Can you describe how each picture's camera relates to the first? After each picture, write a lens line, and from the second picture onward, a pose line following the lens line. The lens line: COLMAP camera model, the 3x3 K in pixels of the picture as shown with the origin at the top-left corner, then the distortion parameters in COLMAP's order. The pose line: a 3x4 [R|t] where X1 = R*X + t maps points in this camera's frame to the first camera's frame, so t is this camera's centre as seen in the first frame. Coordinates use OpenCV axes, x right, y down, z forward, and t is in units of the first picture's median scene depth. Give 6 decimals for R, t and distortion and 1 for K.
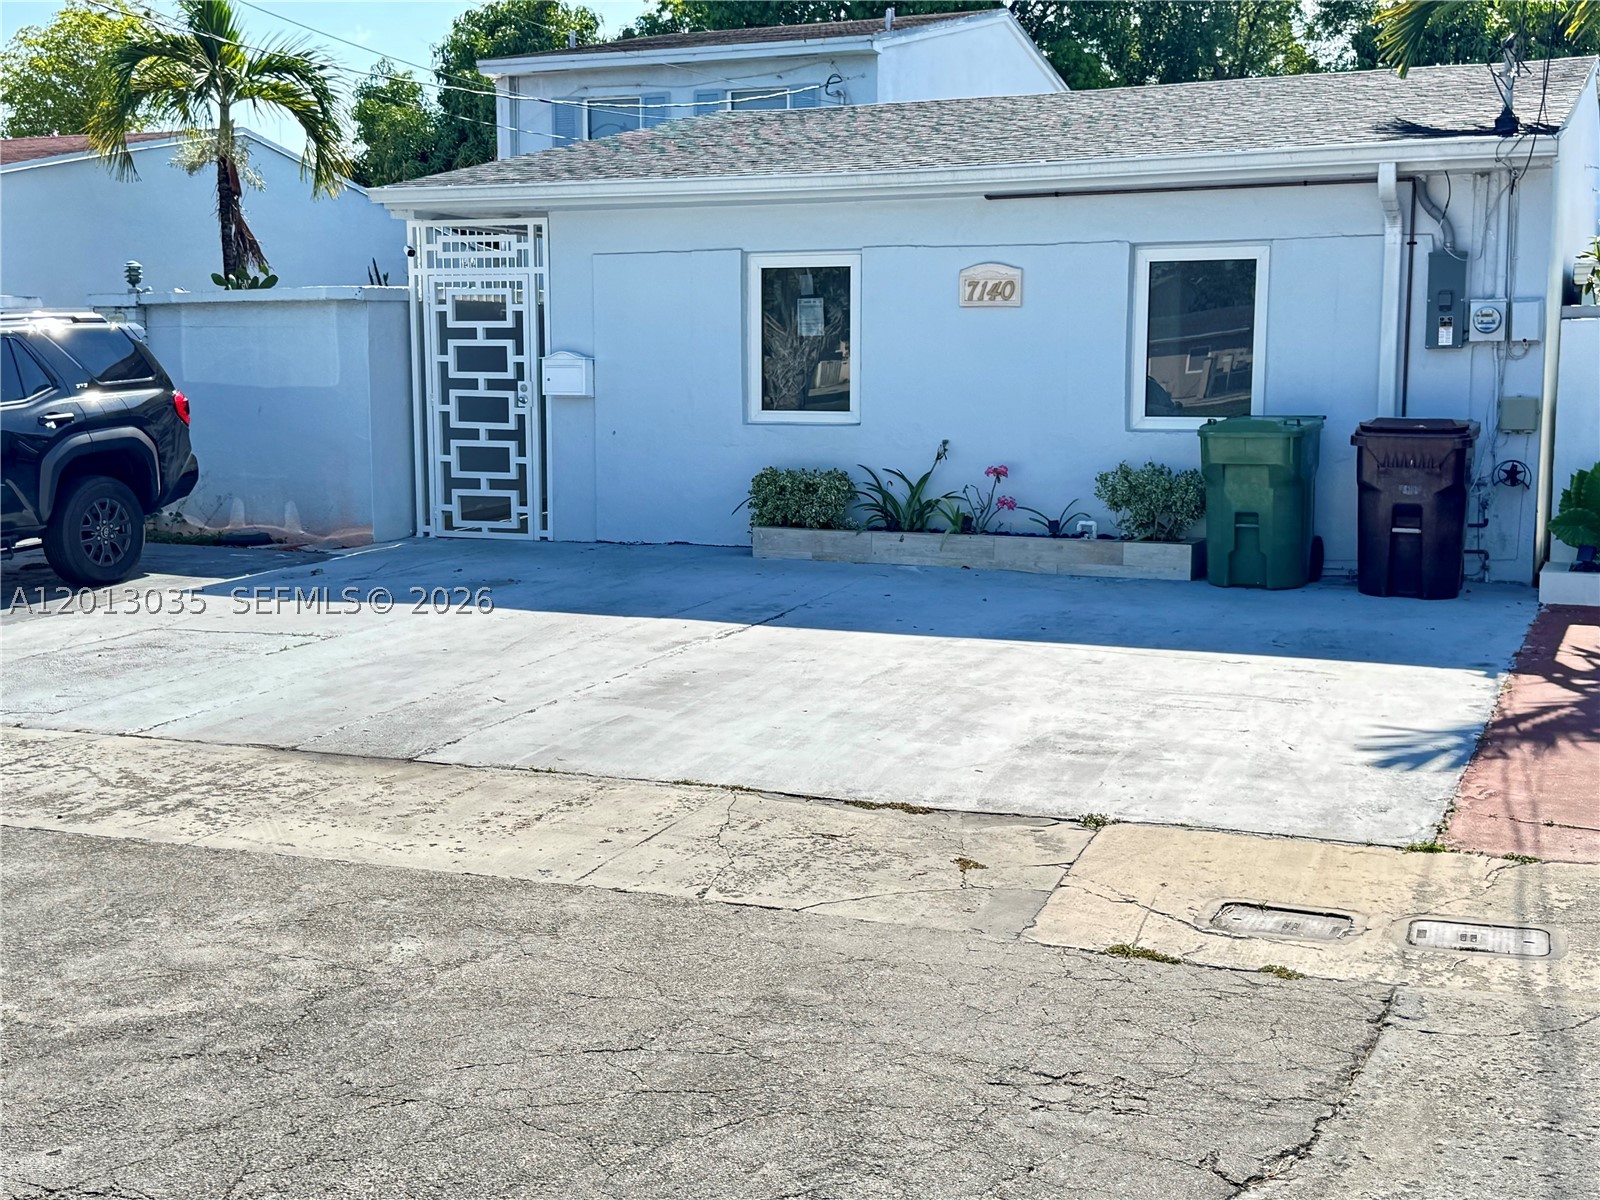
lens RADIAL K [[2006.4, 0, 798.7], [0, 2006.4, 599.4], [0, 0, 1]] dist [0.061213, 0.000000]
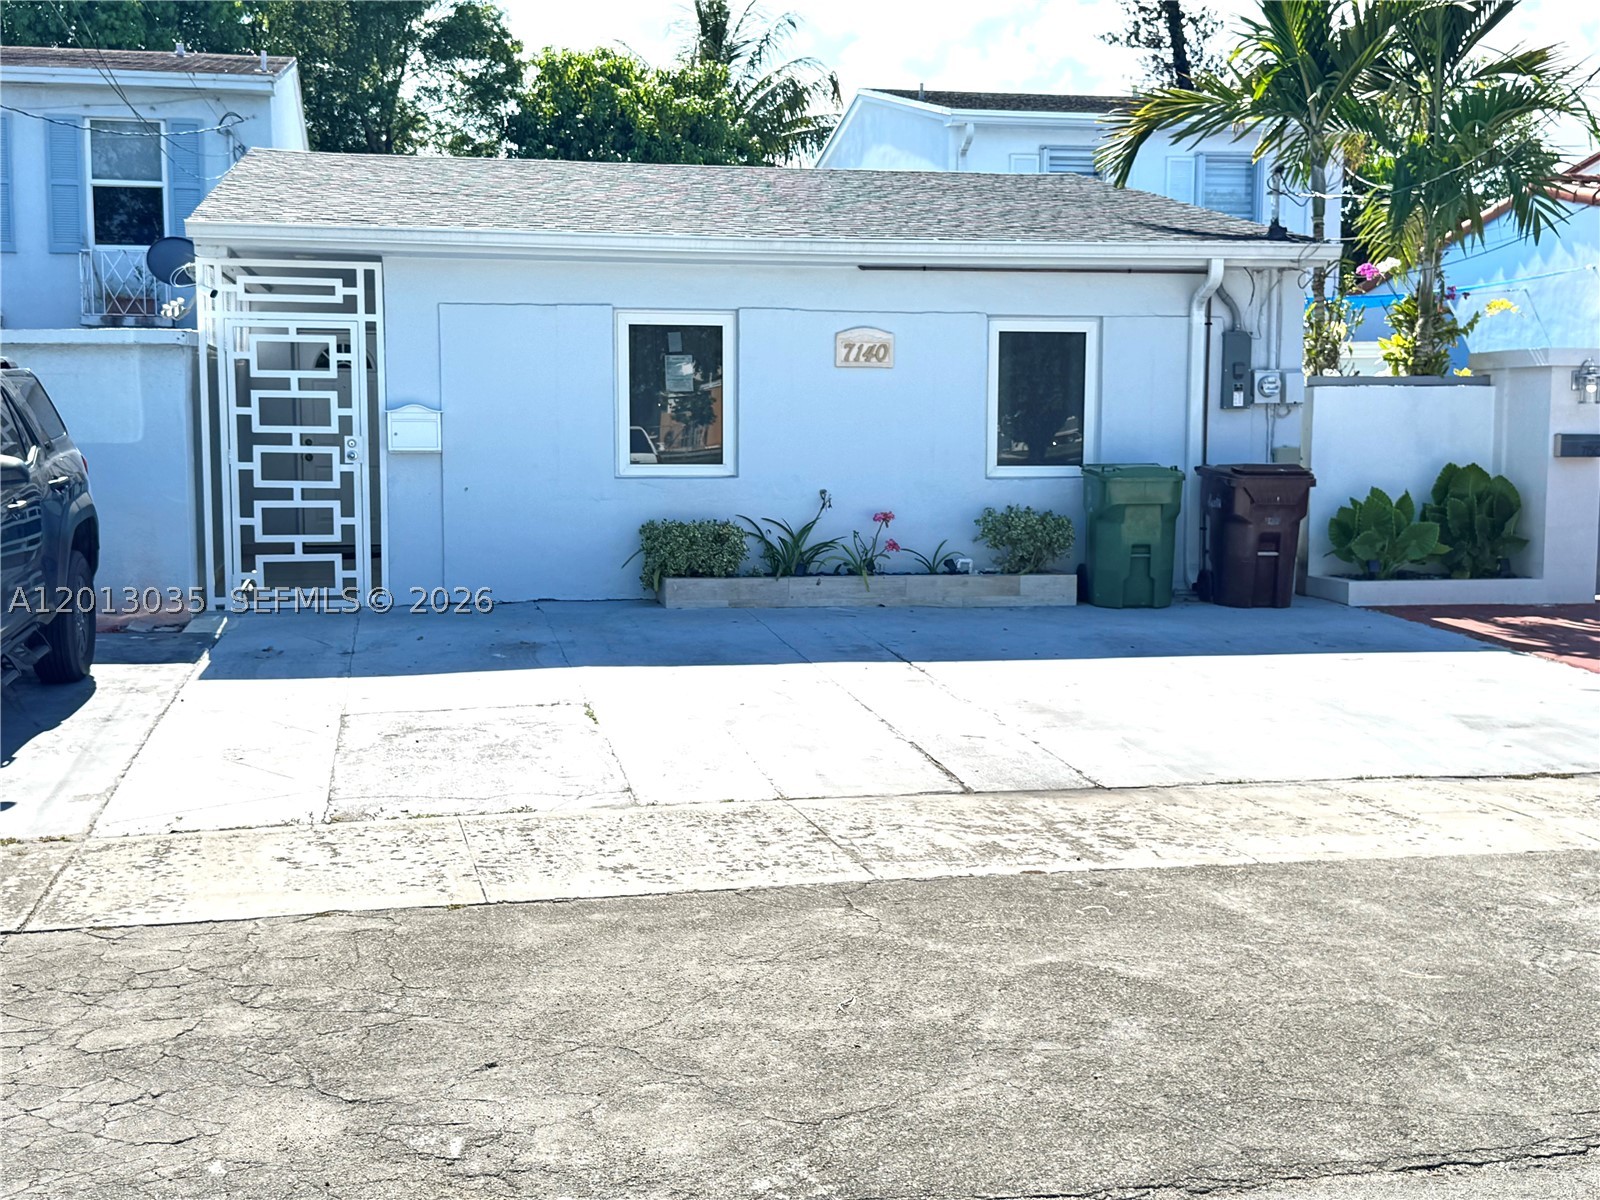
lens RADIAL K [[2006.4, 0, 799.1], [0, 2006.4, 603.5], [0, 0, 1]] dist [0.061213, 0.000000]
pose [[0.806455, -0.051510, 0.589047, -0.566411], [0.066343, 0.997790, -0.003577, -0.015398], [-0.587561, 0.041964, 0.808091, 0.139823]]
